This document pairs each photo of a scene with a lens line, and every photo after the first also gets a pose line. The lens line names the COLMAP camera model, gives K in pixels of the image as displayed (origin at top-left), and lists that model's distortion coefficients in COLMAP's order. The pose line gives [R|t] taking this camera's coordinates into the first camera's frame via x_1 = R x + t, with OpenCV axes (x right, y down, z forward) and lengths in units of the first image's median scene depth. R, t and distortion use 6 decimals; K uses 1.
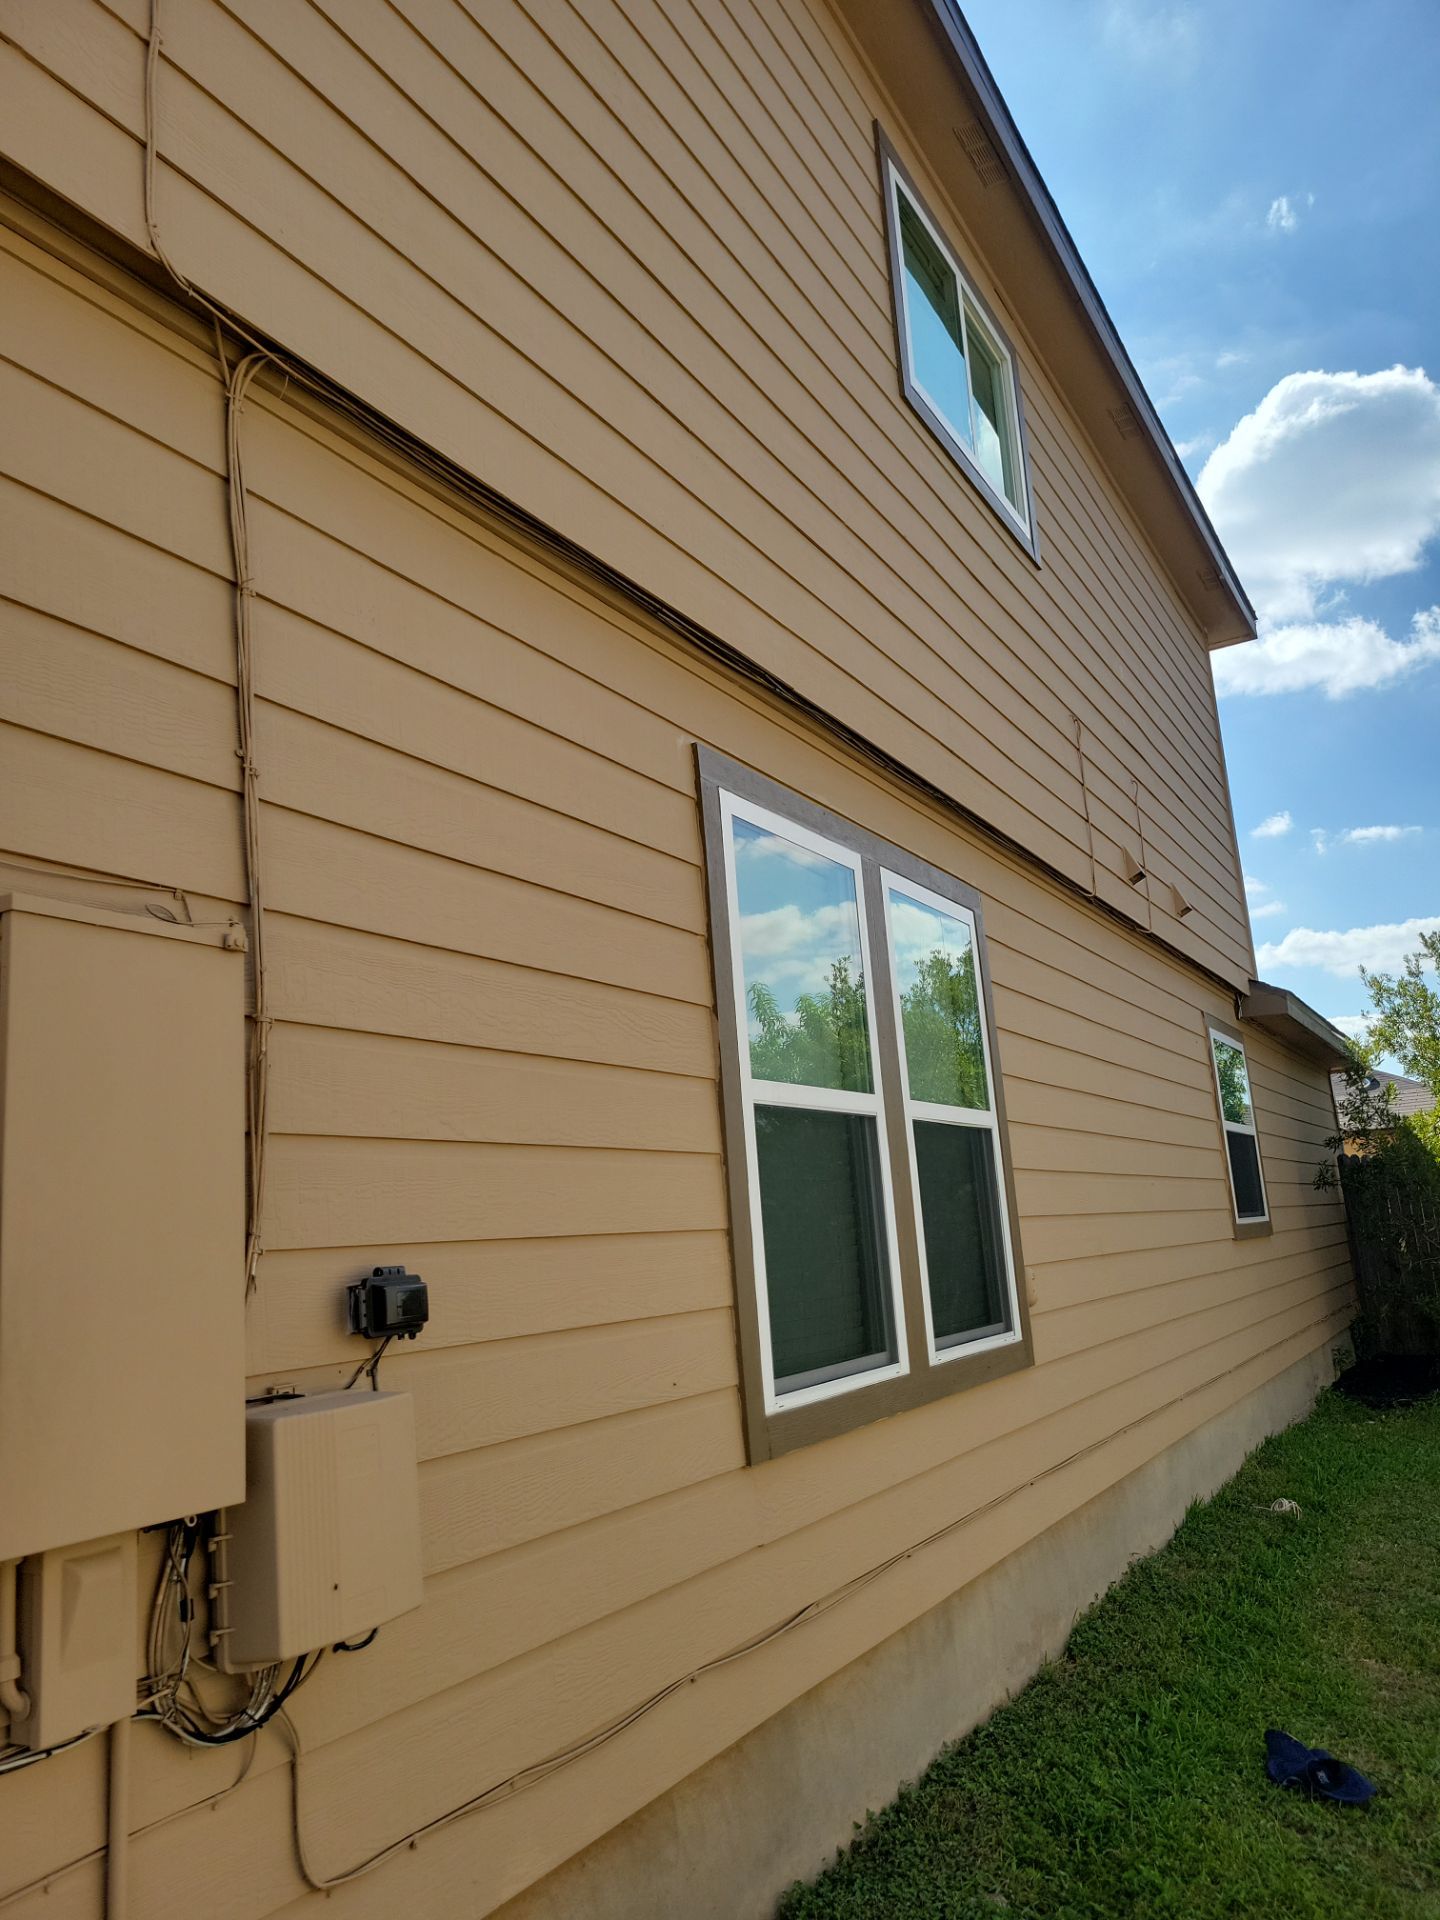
lens RADIAL K [[1428.2, 0, 705.5], [0, 1428.2, 963.5], [0, 0, 1]] dist [0.030698, -0.024518]
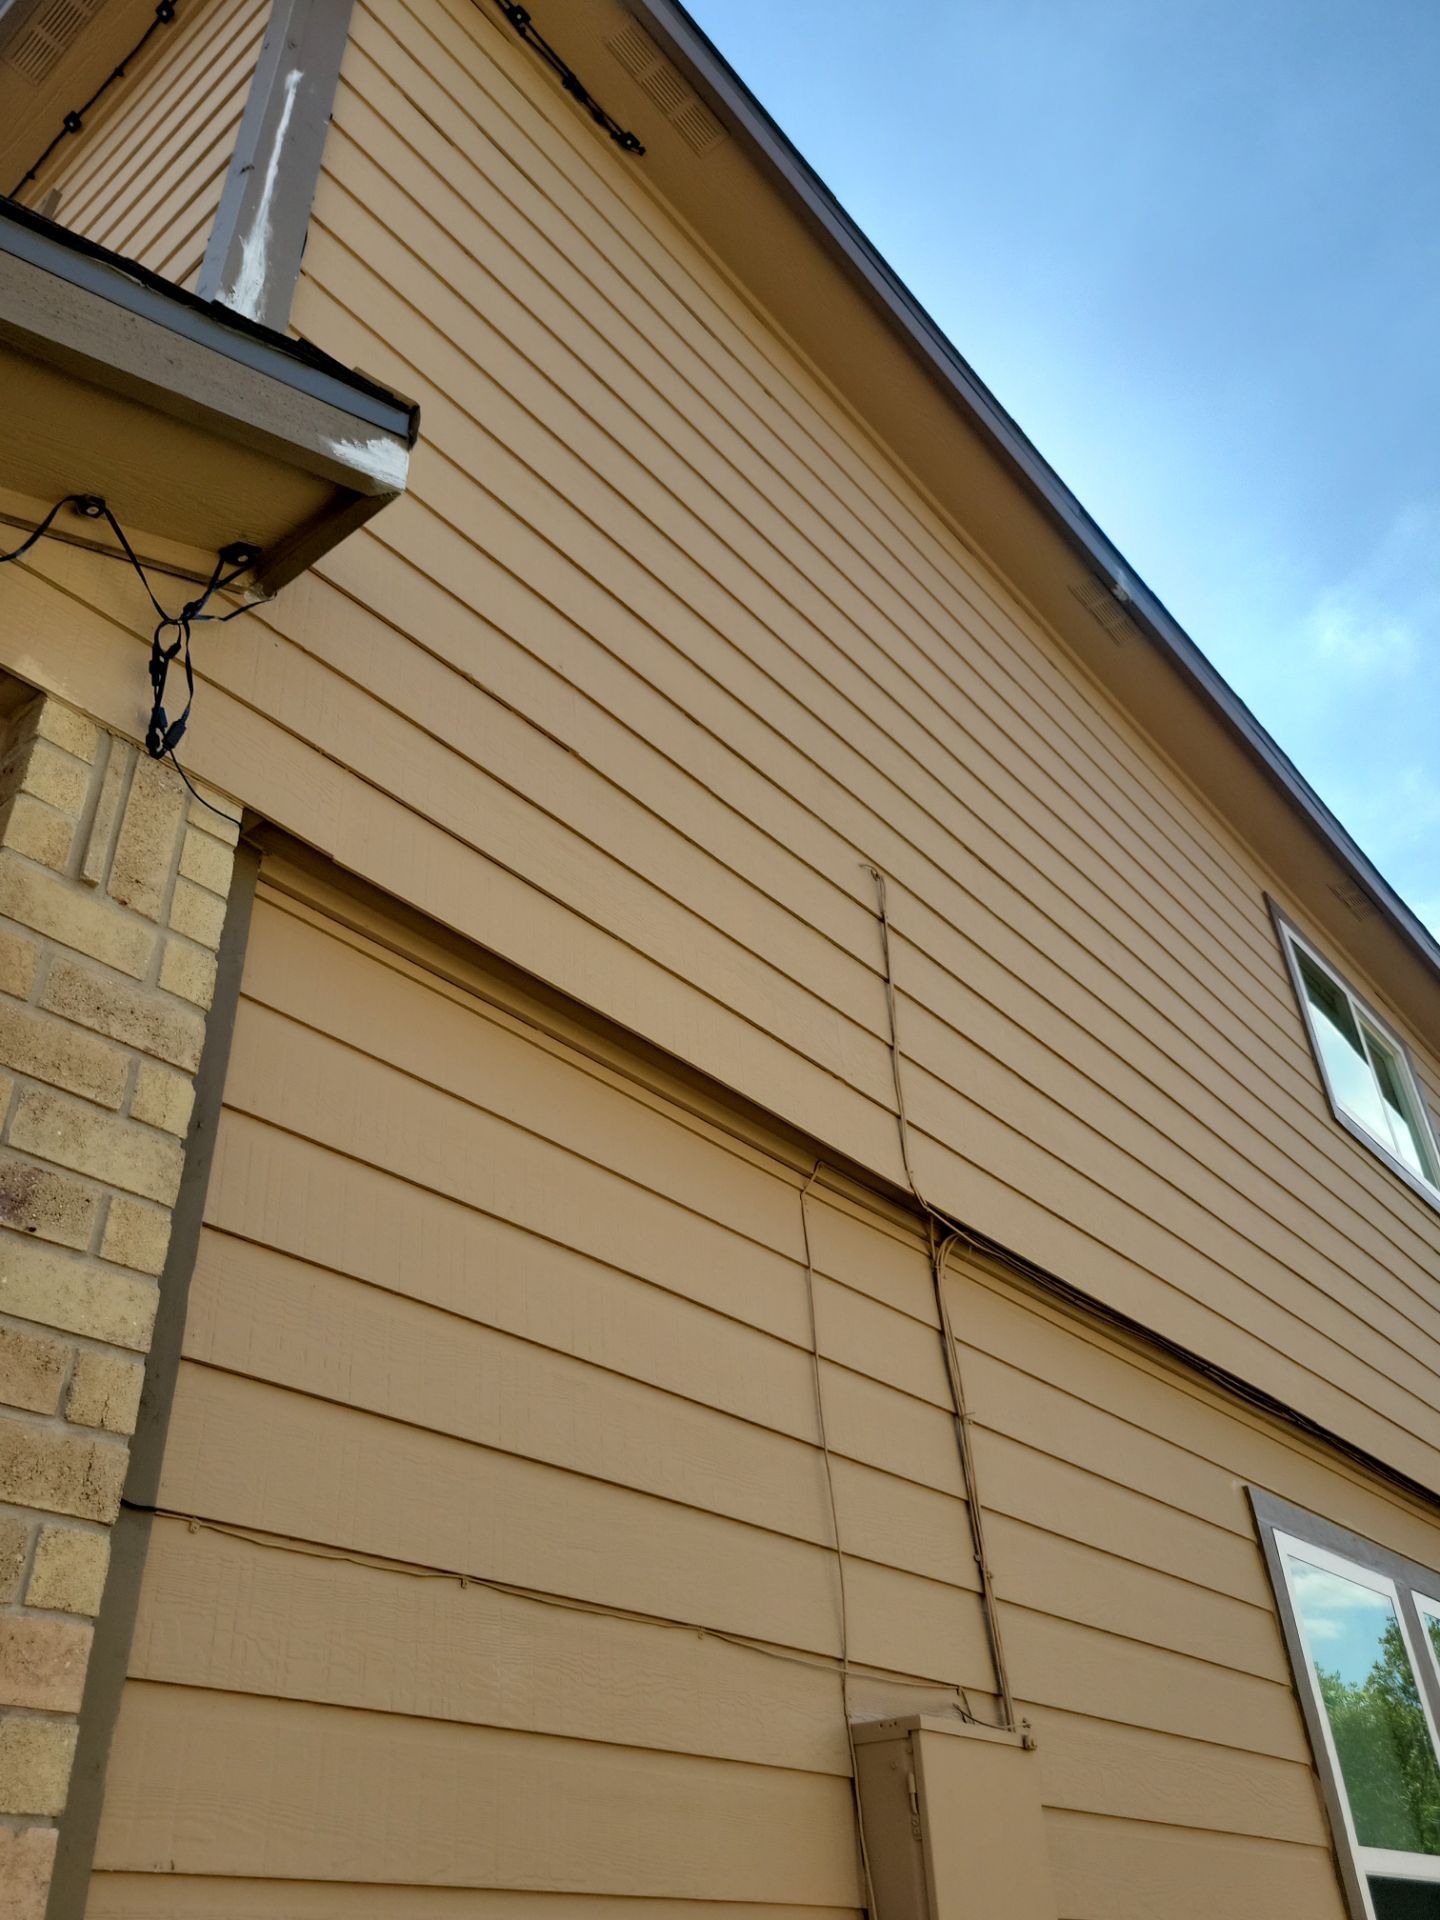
lens RADIAL K [[1605.7, 0, 733.8], [0, 1605.7, 940.8], [0, 0, 1]] dist [0.063674, -0.021015]
pose [[0.988337, -0.081994, -0.128320, -0.292523], [0.024950, 0.918464, -0.394717, -0.083231], [0.150221, 0.386912, 0.909798, -0.504271]]
